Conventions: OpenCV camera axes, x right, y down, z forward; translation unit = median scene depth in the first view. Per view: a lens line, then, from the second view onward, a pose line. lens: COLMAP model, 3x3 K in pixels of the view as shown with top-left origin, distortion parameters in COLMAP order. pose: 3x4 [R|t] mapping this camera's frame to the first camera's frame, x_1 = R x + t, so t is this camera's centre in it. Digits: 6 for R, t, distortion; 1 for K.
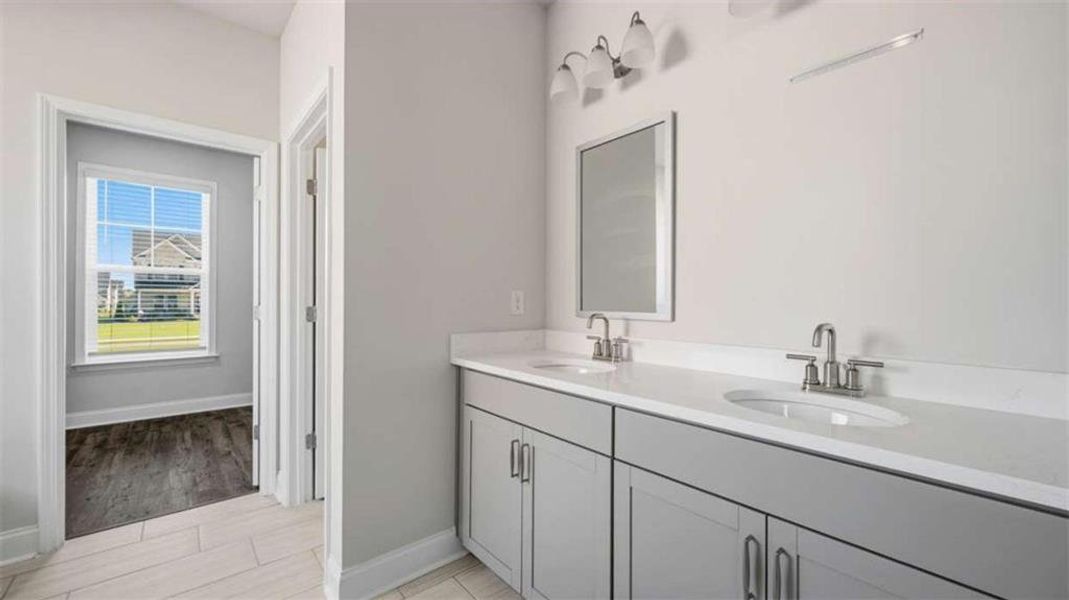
lens RADIAL K [[419.5, 0, 537.0], [0, 419.5, 298.7], [0, 0, 1]] dist [-0.000876, -0.000012]
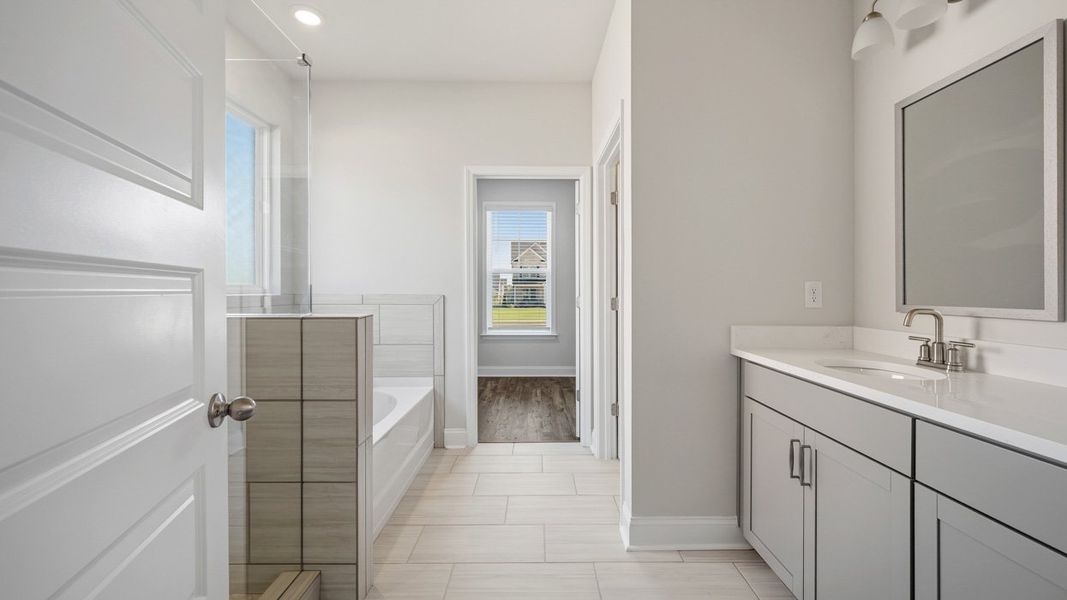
lens RADIAL K [[483.3, 0, 558.5], [0, 483.3, 296.9], [0, 0, 1]] dist [0.000242, -0.000047]
pose [[0.772524, 0.004186, -0.634971, 0.214654], [0.003279, 0.999939, 0.010582, 0.001350], [0.634977, -0.010257, 0.772463, -0.170459]]
